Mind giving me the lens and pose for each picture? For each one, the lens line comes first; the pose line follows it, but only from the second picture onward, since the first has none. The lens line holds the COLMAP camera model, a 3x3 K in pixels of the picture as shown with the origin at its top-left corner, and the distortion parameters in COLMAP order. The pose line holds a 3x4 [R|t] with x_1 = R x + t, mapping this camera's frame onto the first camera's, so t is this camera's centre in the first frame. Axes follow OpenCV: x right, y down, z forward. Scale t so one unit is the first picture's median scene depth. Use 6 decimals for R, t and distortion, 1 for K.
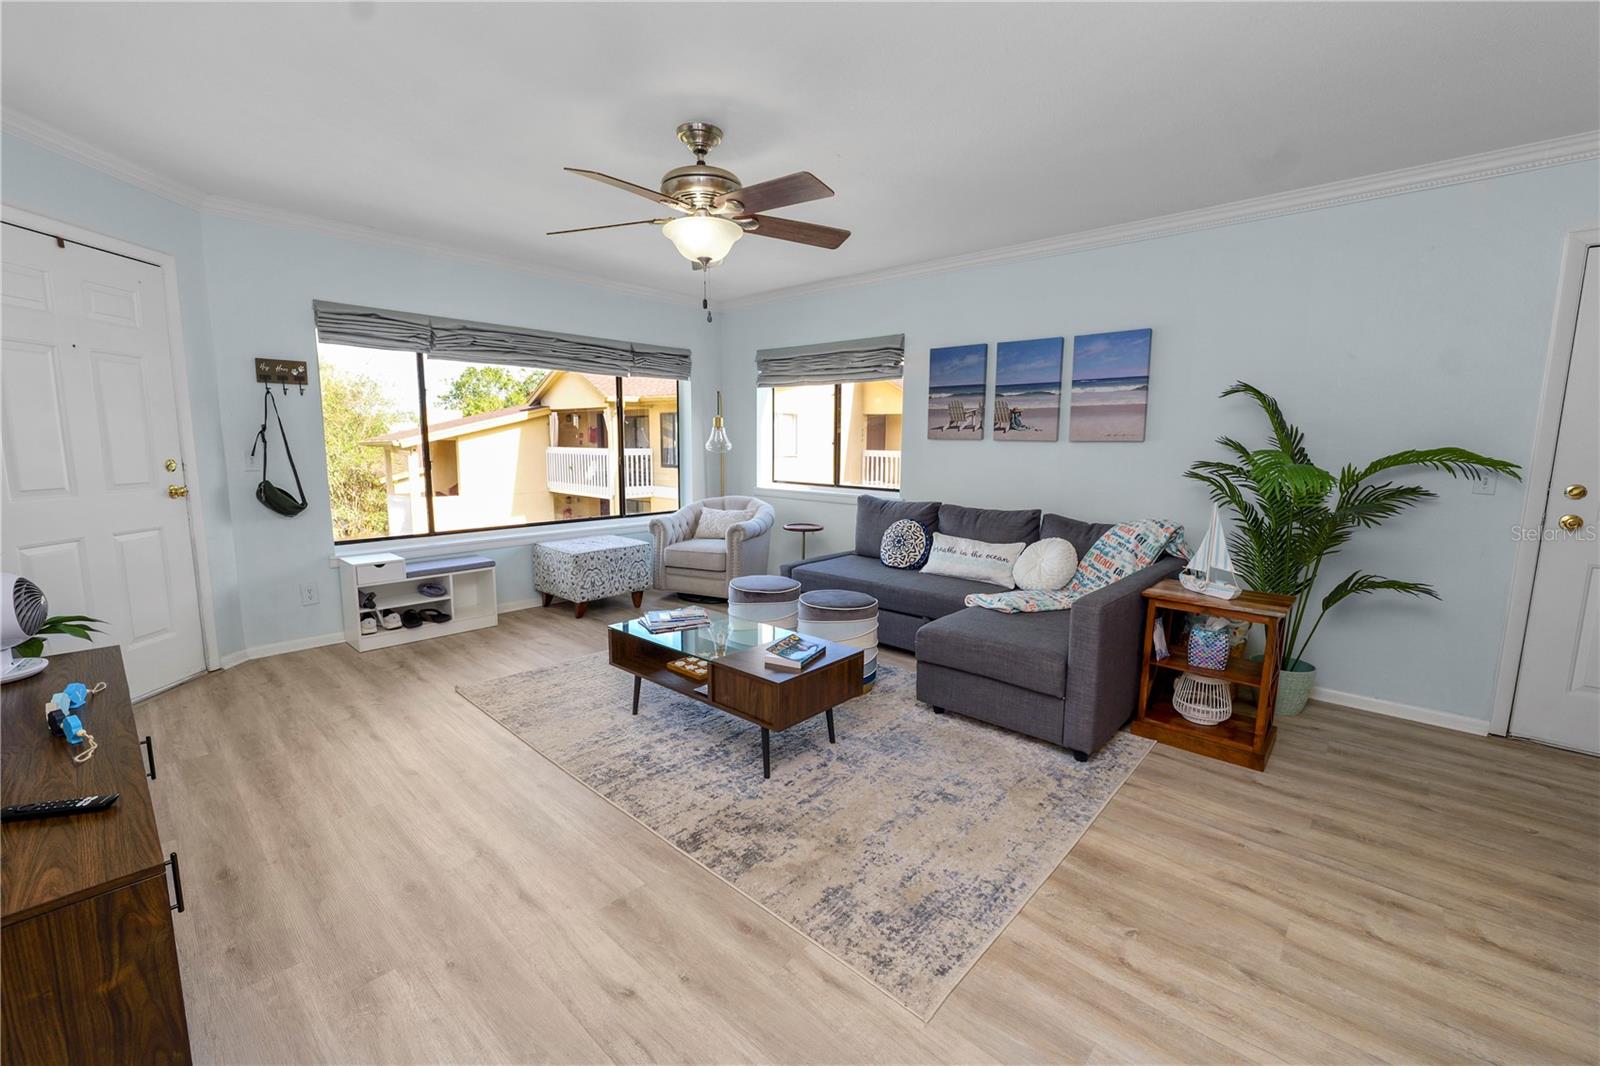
lens RADIAL K [[651.8, 0, 800.0], [0, 651.8, 533.0], [0, 0, 1]] dist [-0.011199, 0.000074]
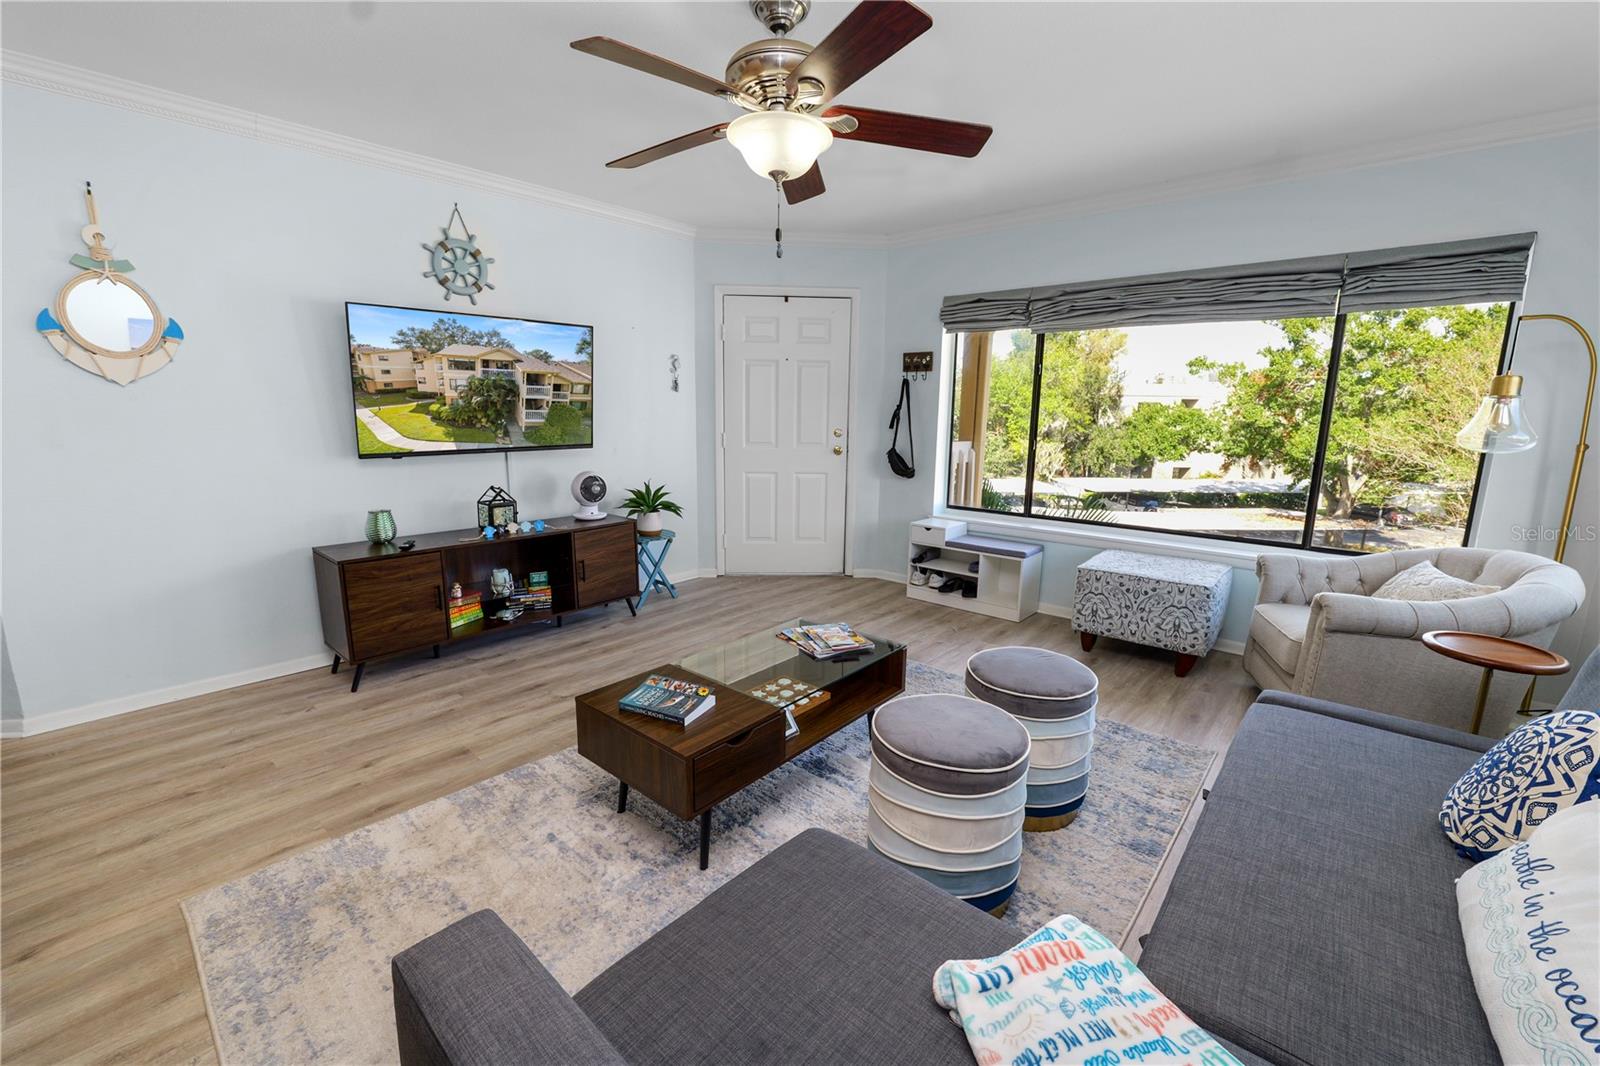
lens RADIAL K [[651.8, 0, 800.0], [0, 651.8, 533.0], [0, 0, 1]] dist [-0.011199, 0.000074]
pose [[0.022469, 0.176166, -0.984104, 0.455137], [-0.154543, 0.973133, 0.170673, -0.099780], [0.987731, 0.148252, 0.049090, 0.710492]]
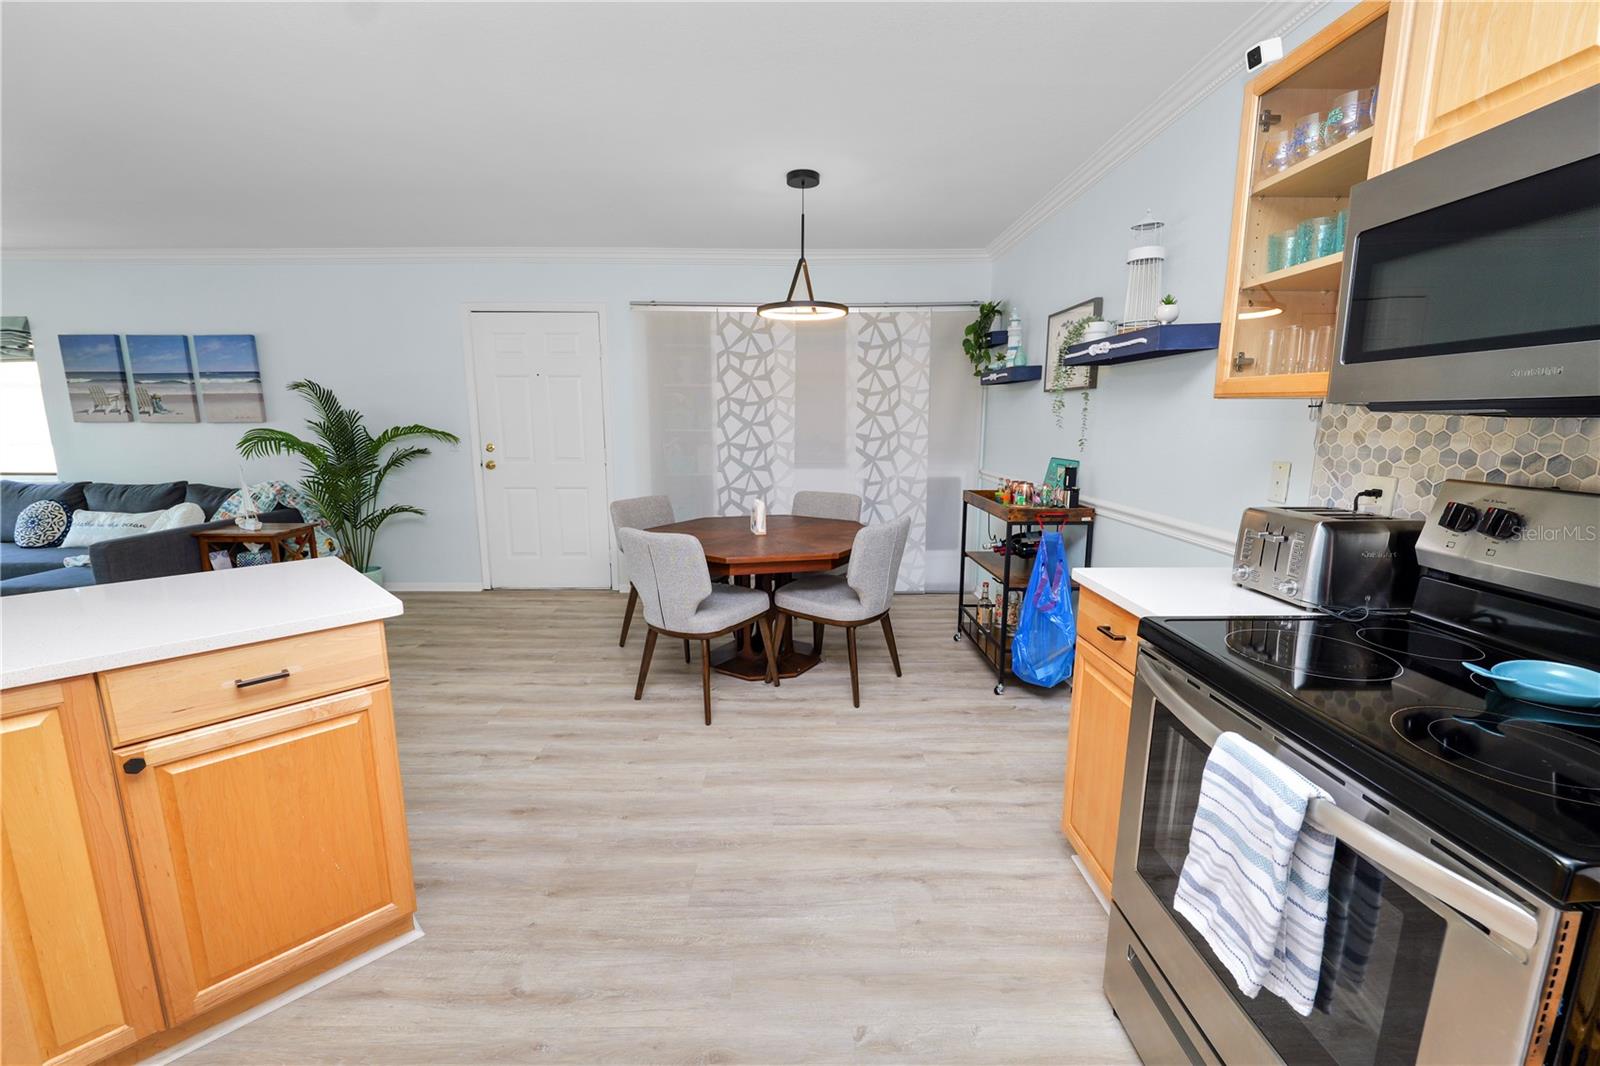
lens RADIAL K [[656.5, 0, 794.5], [0, 656.5, 534.5], [0, 0, 1]] dist [-0.012728, 0.000557]
pose [[0.732894, -0.125446, 0.668677, 0.382724], [0.100320, 0.992036, 0.076155, 0.082744], [-0.672905, 0.011268, 0.739643, -0.627899]]
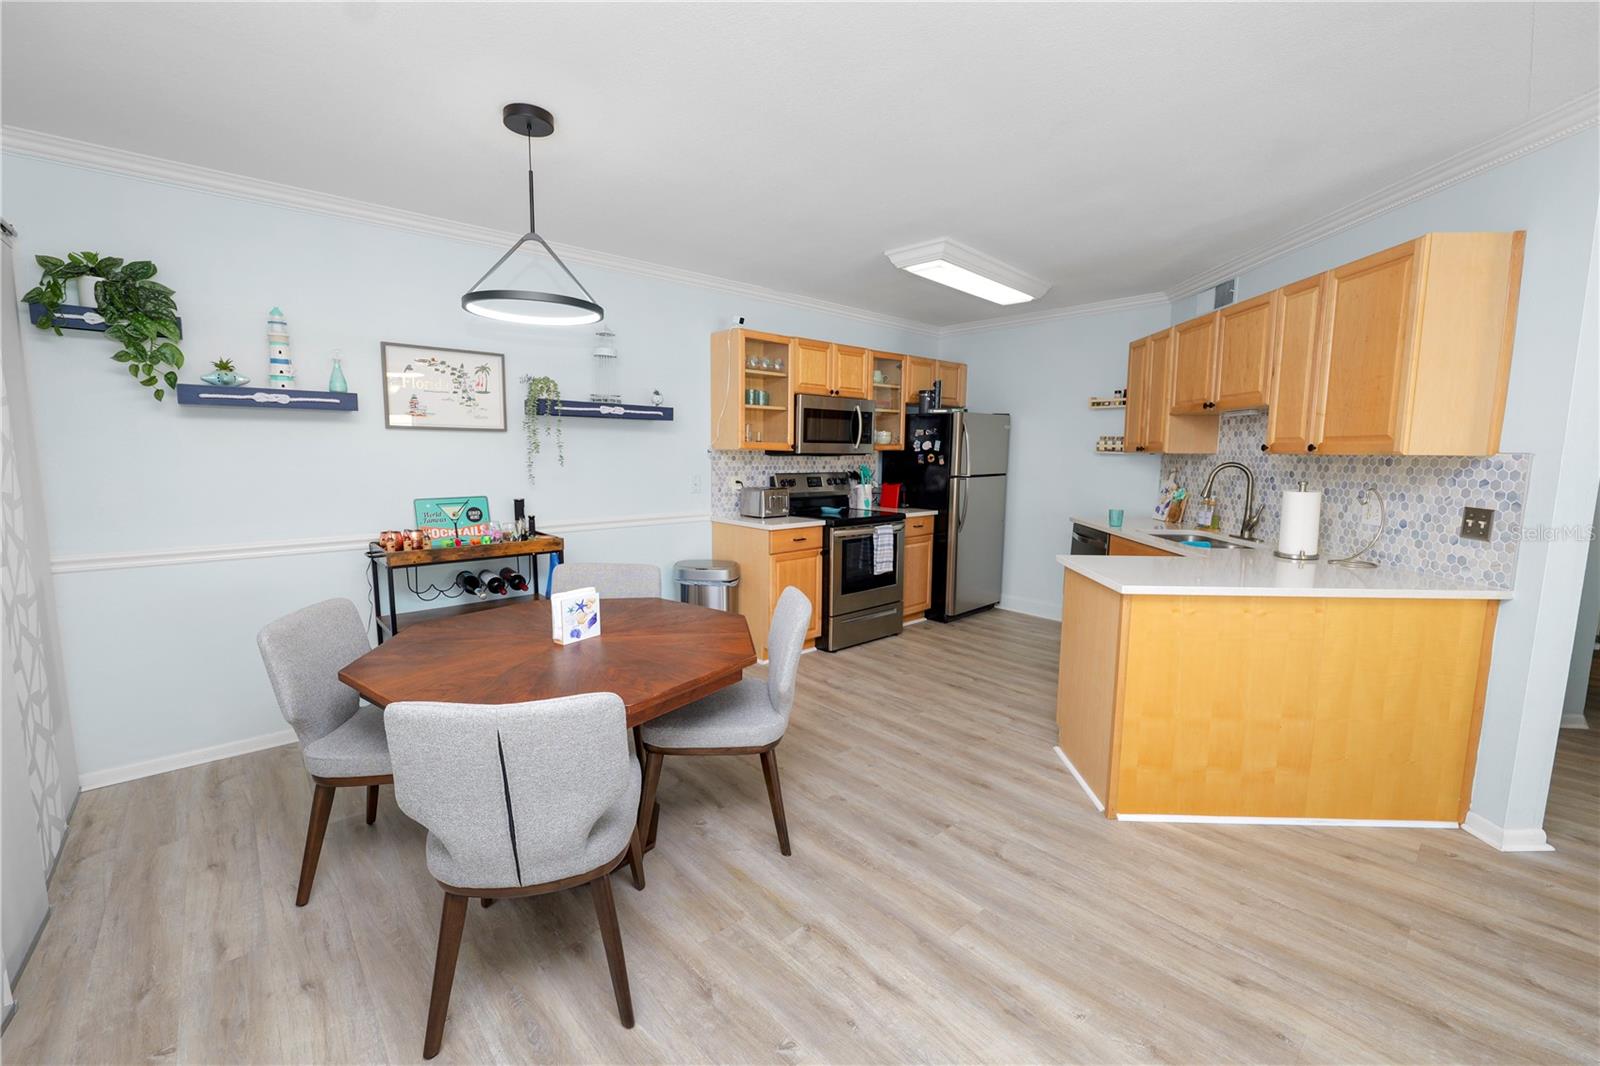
lens RADIAL K [[651.7, 0, 800.0], [0, 651.7, 531.1], [0, 0, 1]] dist [-0.011419, 0.000016]
pose [[-0.995590, -0.028136, 0.089495, 0.698102], [-0.003760, 0.965167, 0.261608, -0.098365], [-0.093738, 0.260117, -0.961016, 0.568643]]
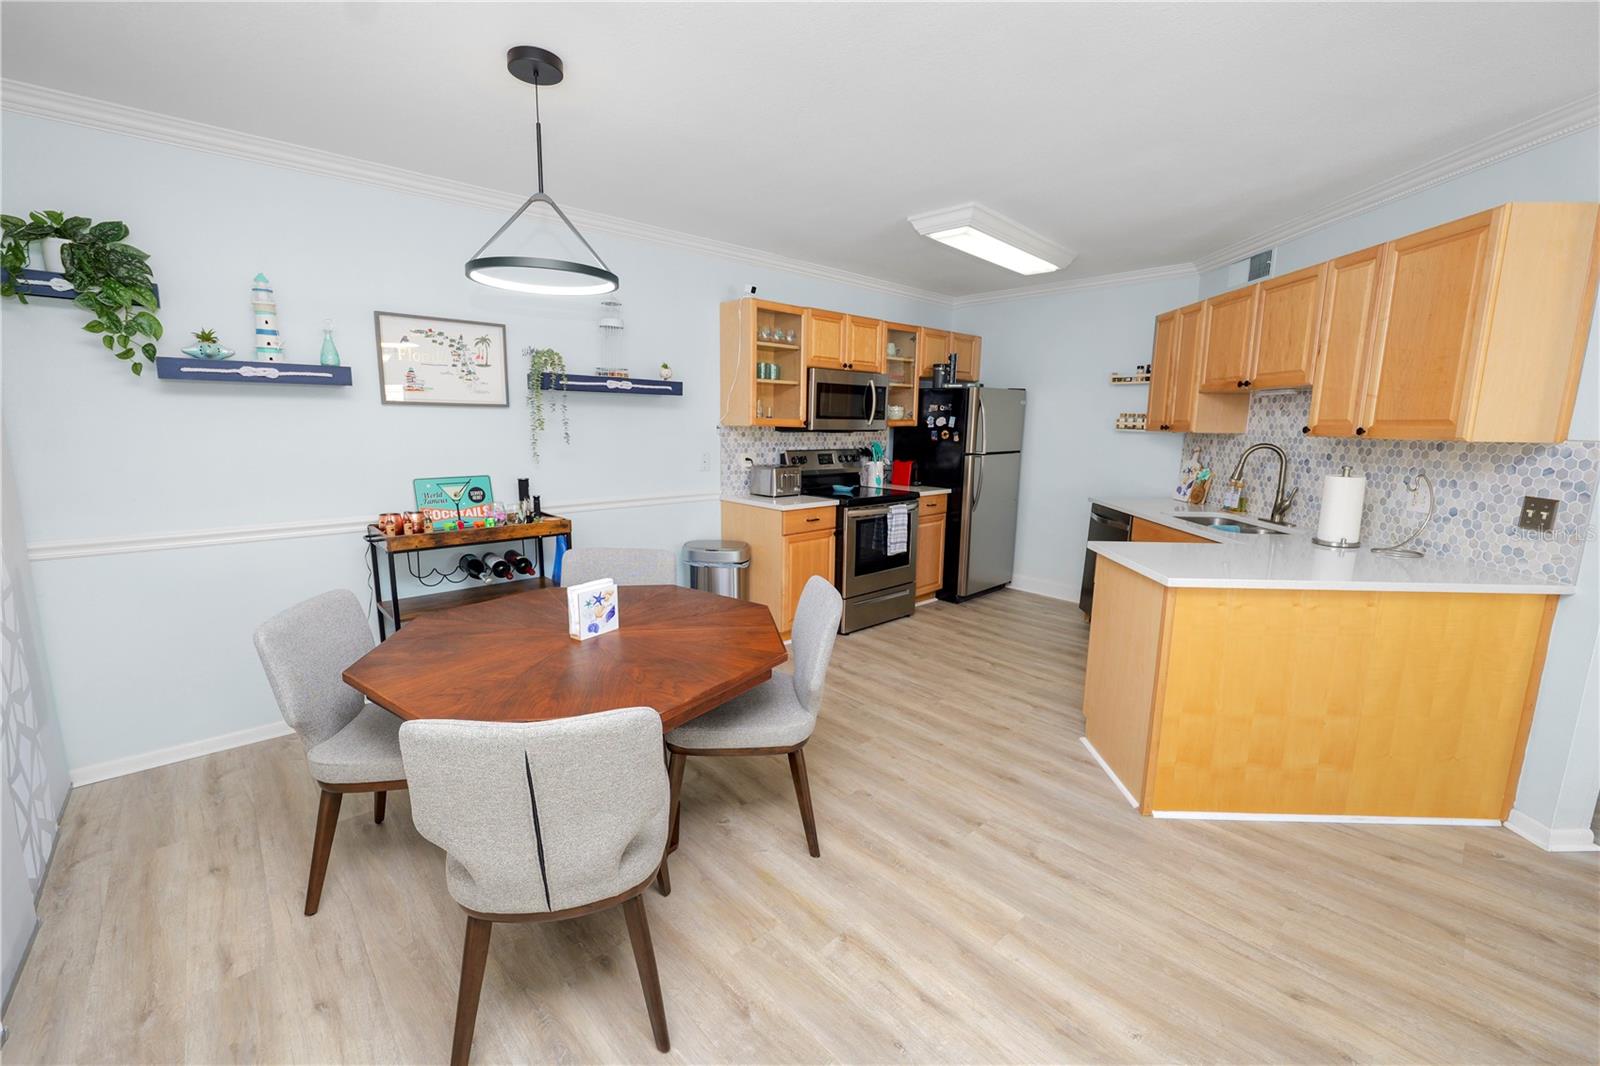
lens RADIAL K [[651.8, 0, 800.0], [0, 651.8, 533.0], [0, 0, 1]] dist [-0.011199, 0.000074]
pose [[-0.996231, -0.036005, 0.078912, 0.732253], [-0.010050, 0.951566, 0.307279, -0.103582], [-0.086154, 0.305328, -0.948342, 0.534324]]
